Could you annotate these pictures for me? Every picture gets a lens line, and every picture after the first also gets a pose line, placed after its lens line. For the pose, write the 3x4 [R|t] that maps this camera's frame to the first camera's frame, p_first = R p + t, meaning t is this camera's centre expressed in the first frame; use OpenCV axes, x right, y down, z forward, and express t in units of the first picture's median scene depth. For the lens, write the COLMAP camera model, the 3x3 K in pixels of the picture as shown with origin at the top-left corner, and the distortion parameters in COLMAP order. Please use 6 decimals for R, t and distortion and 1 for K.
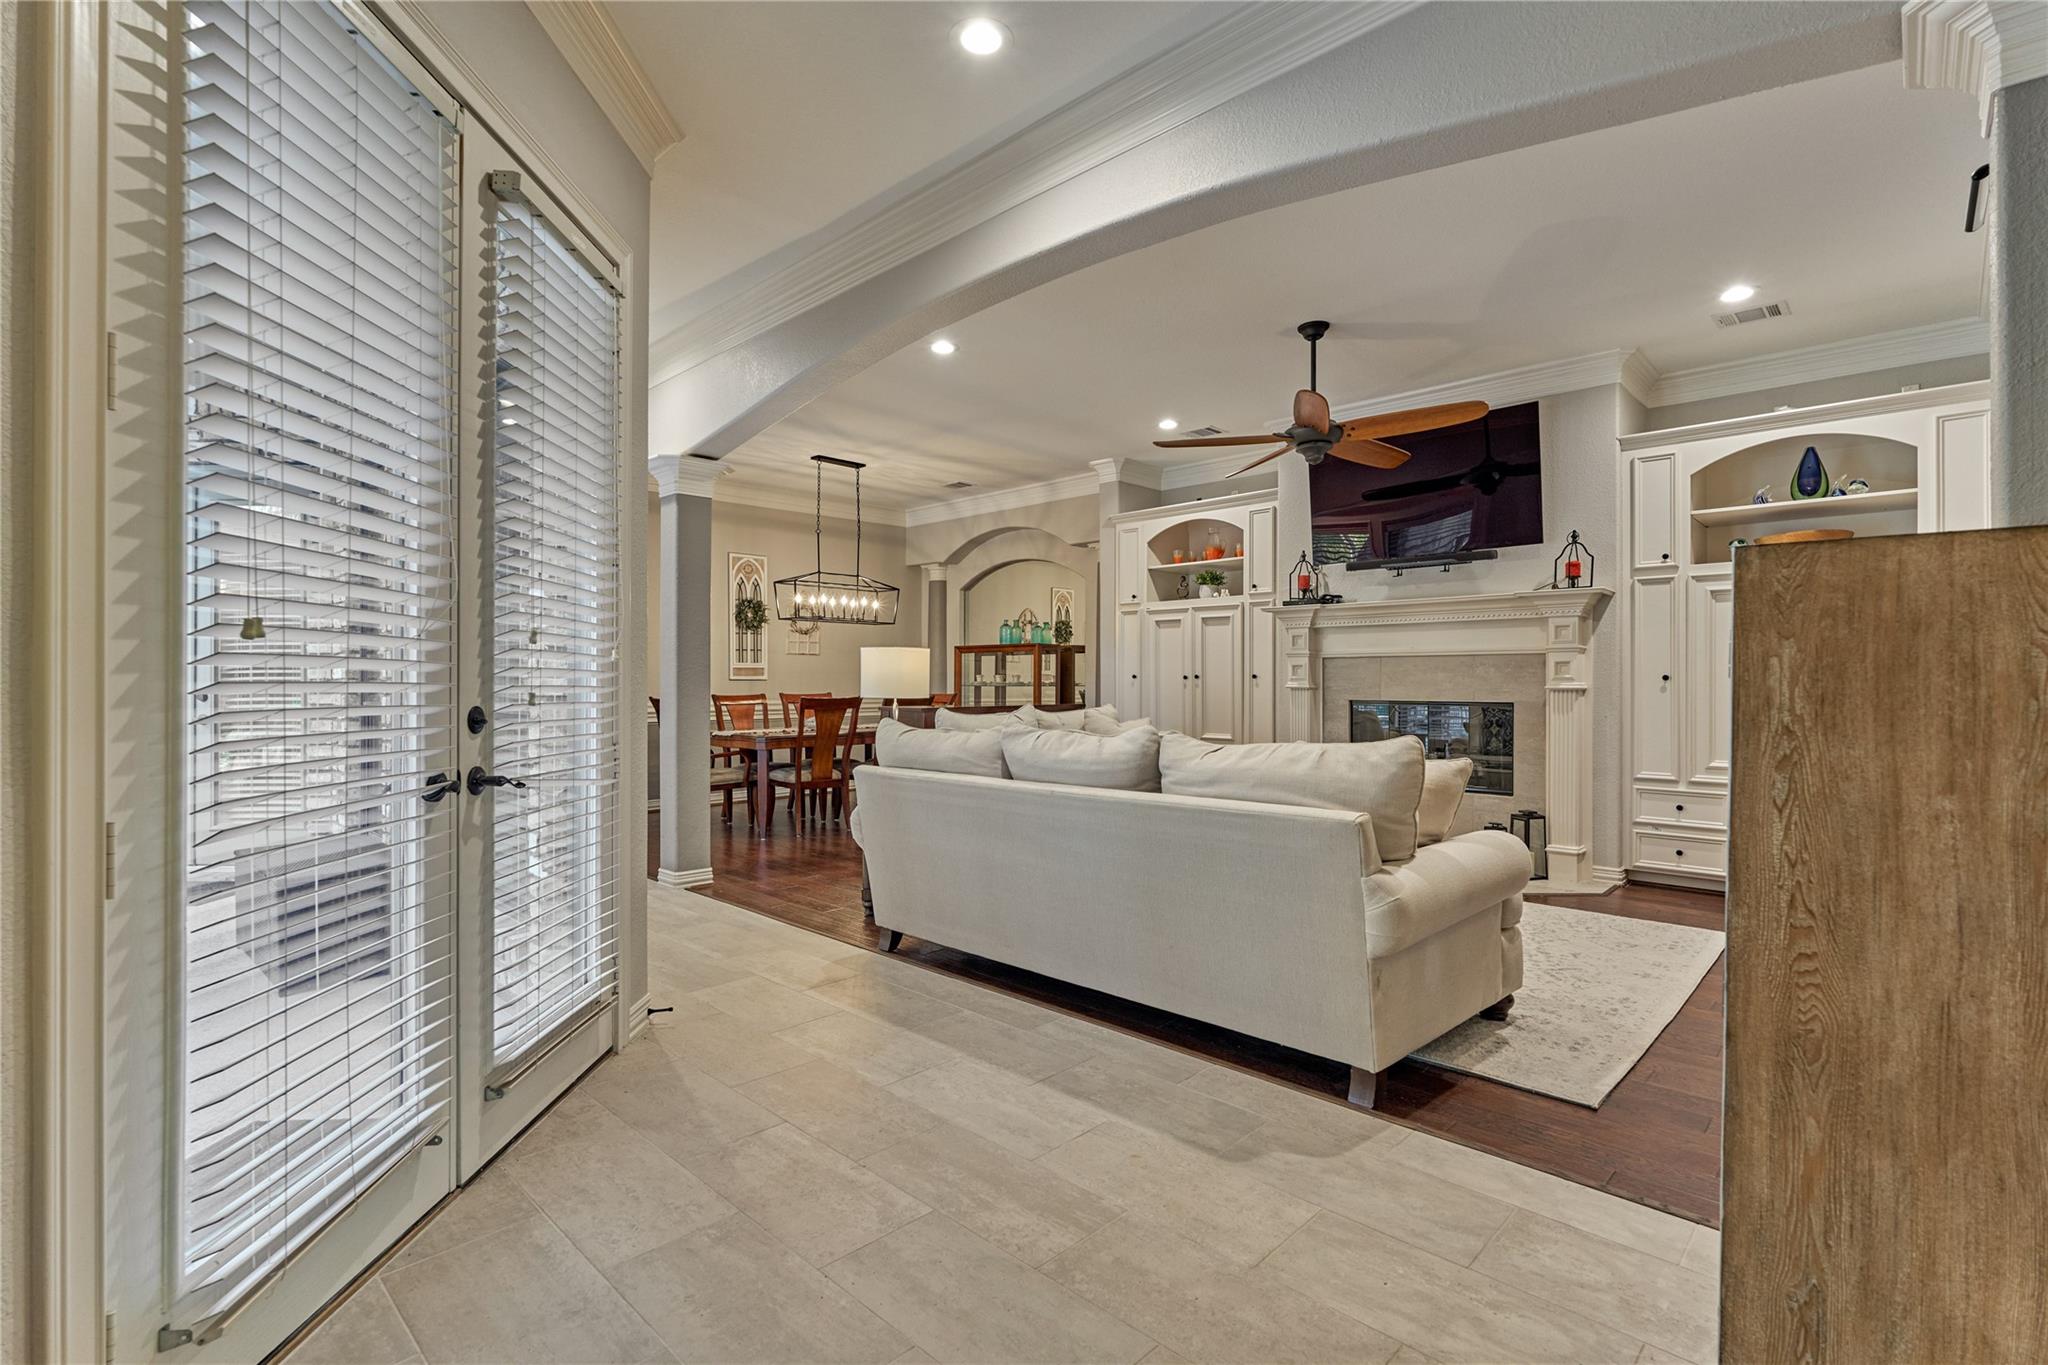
lens RADIAL K [[939.4, 0, 1023.8], [0, 939.4, 678.9], [0, 0, 1]] dist [-0.001506, 0.000066]
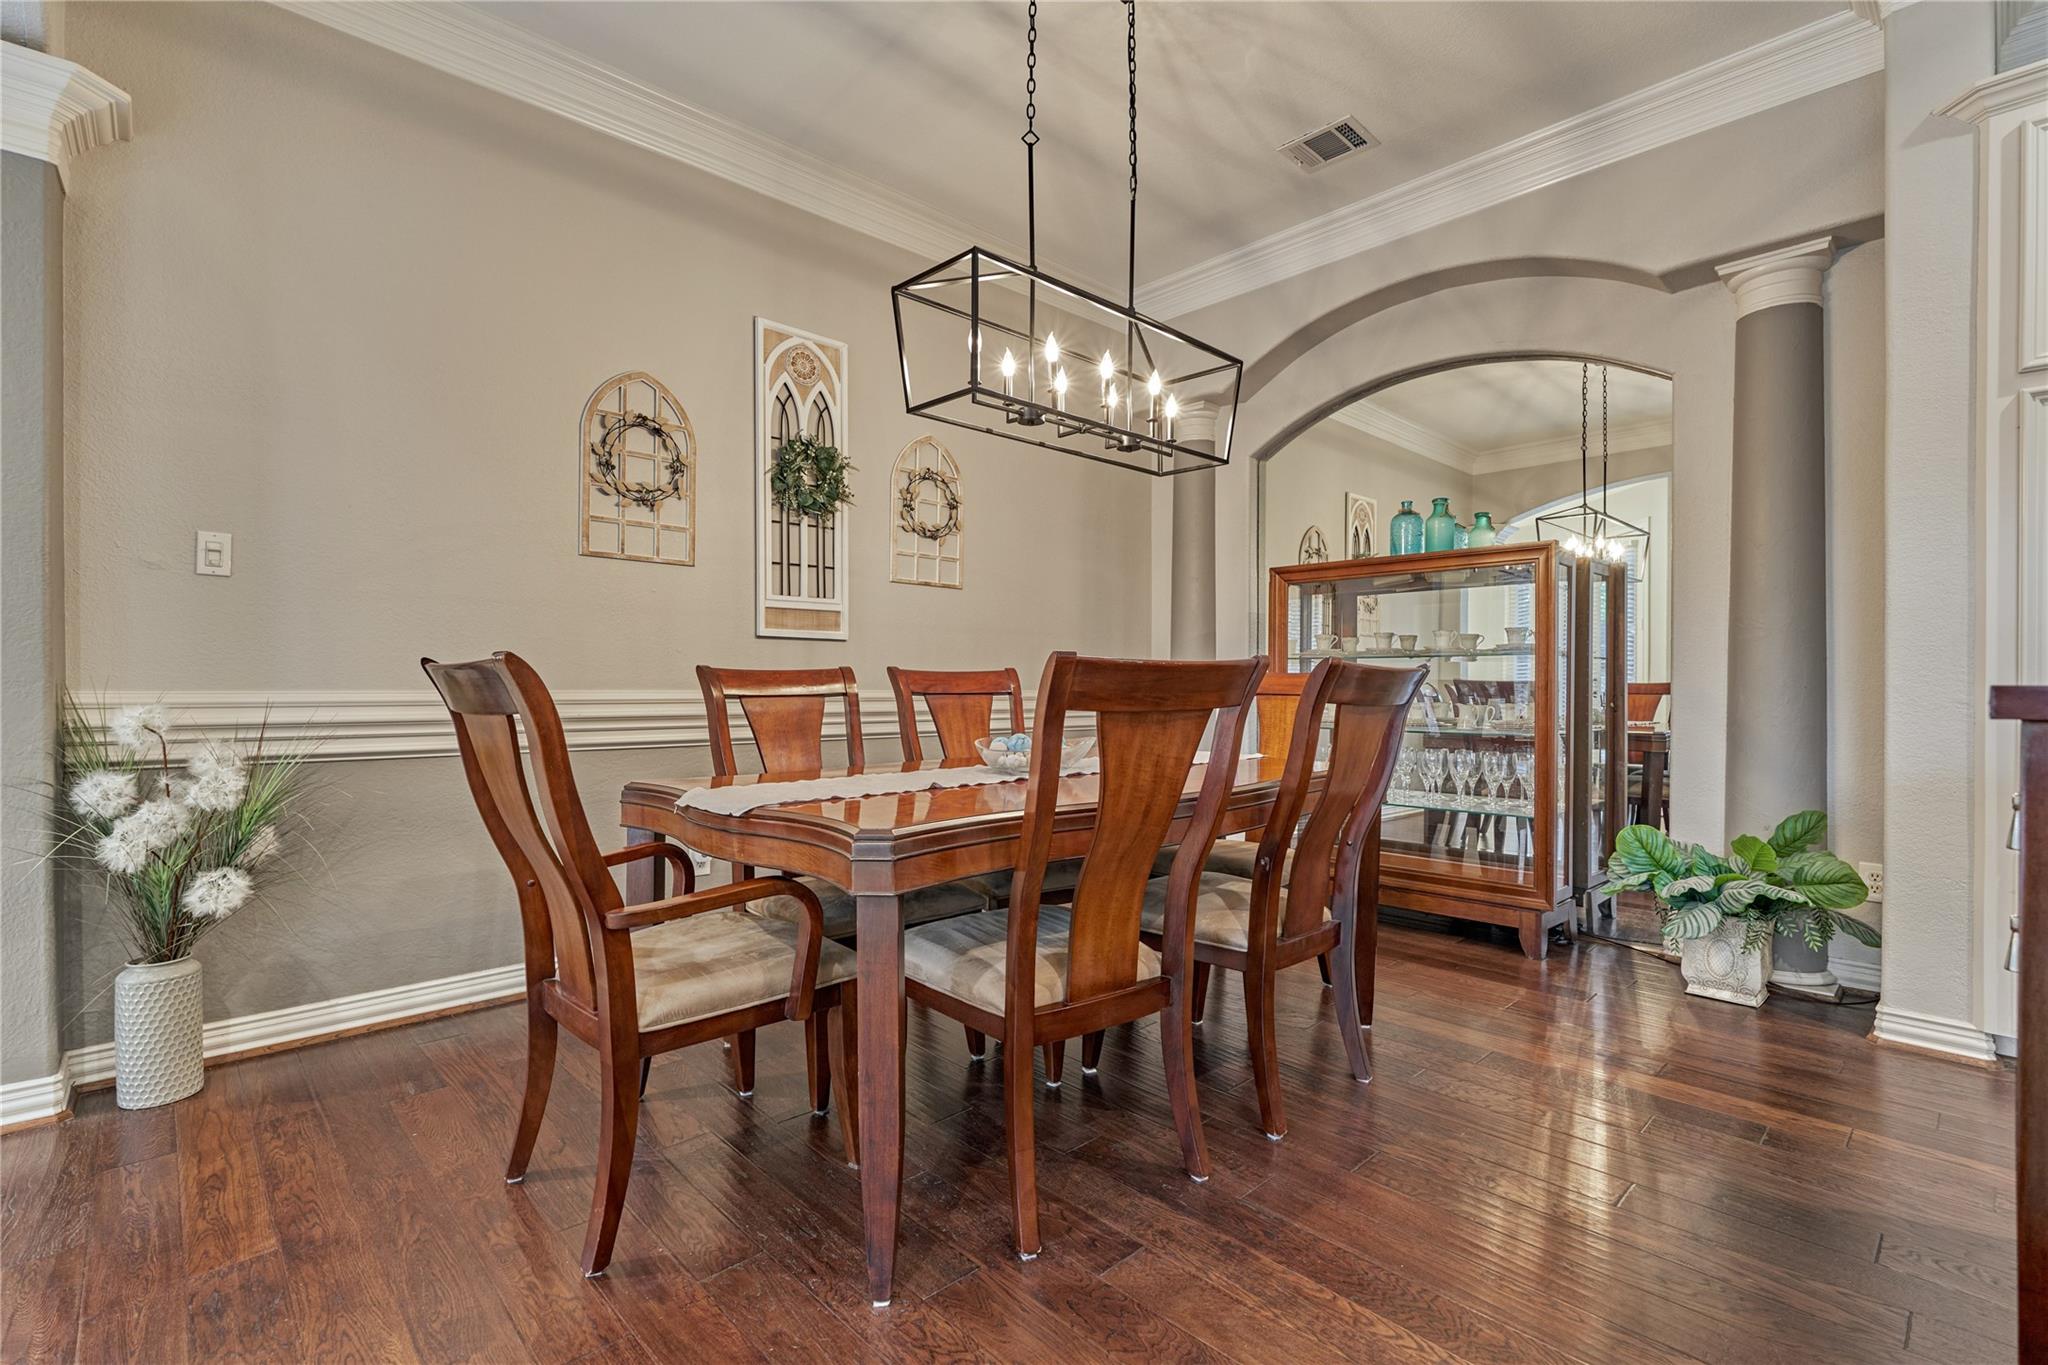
lens RADIAL K [[934.1, 0, 1023.1], [0, 934.1, 691.1], [0, 0, 1]] dist [-0.003556, -0.000585]
pose [[0.999047, 0.002742, -0.043554, -0.250406], [-0.002369, 0.999960, 0.008611, 0.027565], [0.043575, -0.008500, 0.999014, 0.832288]]
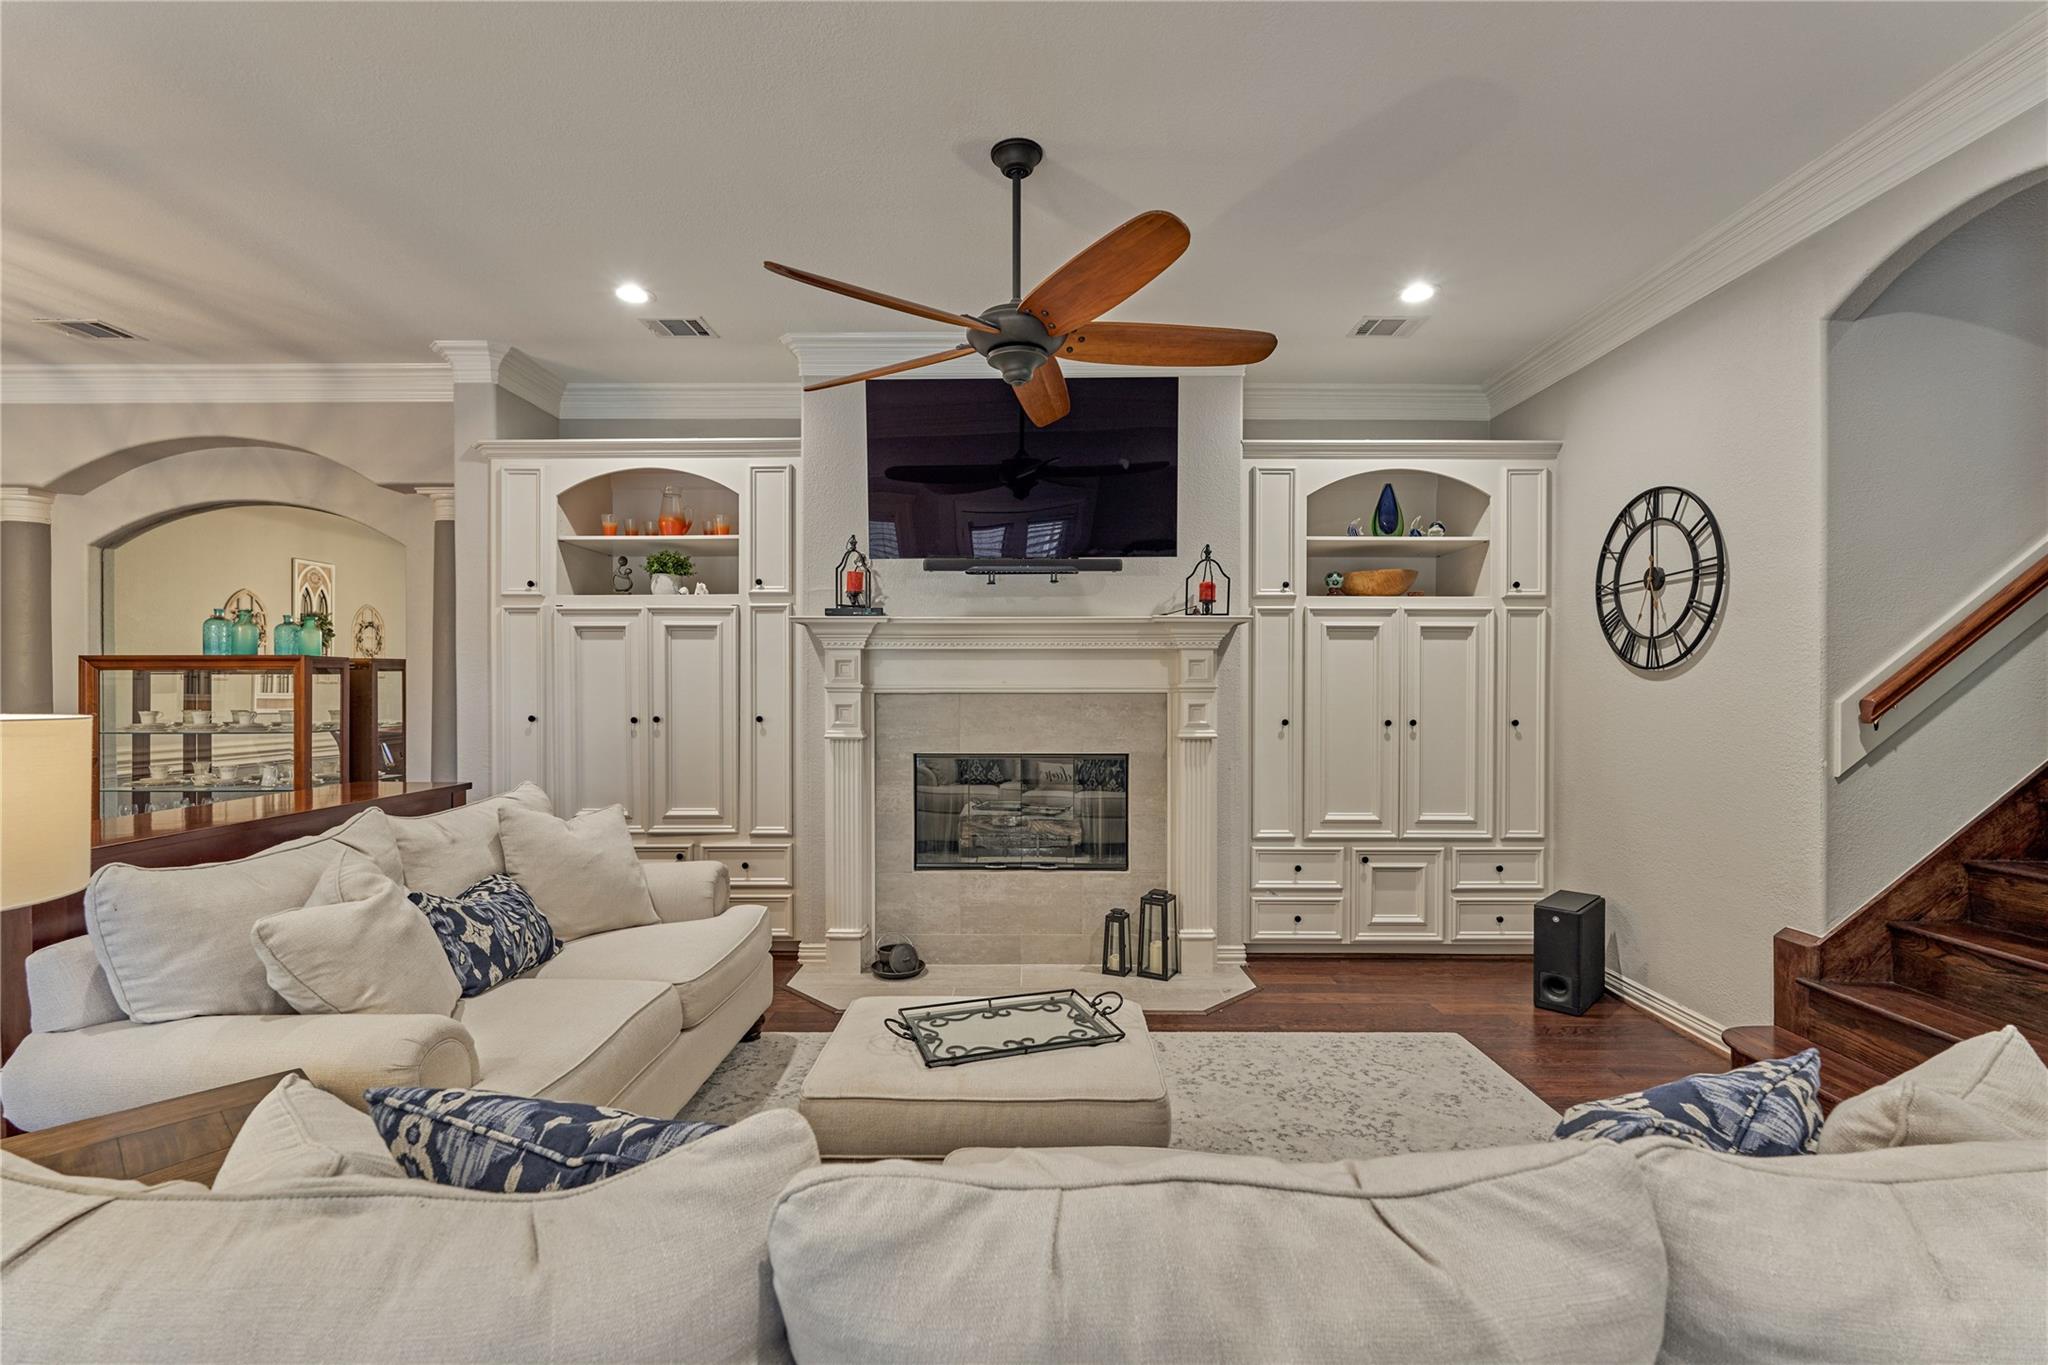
lens RADIAL K [[902.6, 0, 1022.4], [0, 902.6, 687.5], [0, 0, 1]] dist [-0.002554, -0.000163]
pose [[0.721322, -0.004766, 0.692584, -0.064309], [-0.001075, 0.999967, 0.008001, -0.032356], [-0.692599, -0.006515, 0.721293, 0.447346]]
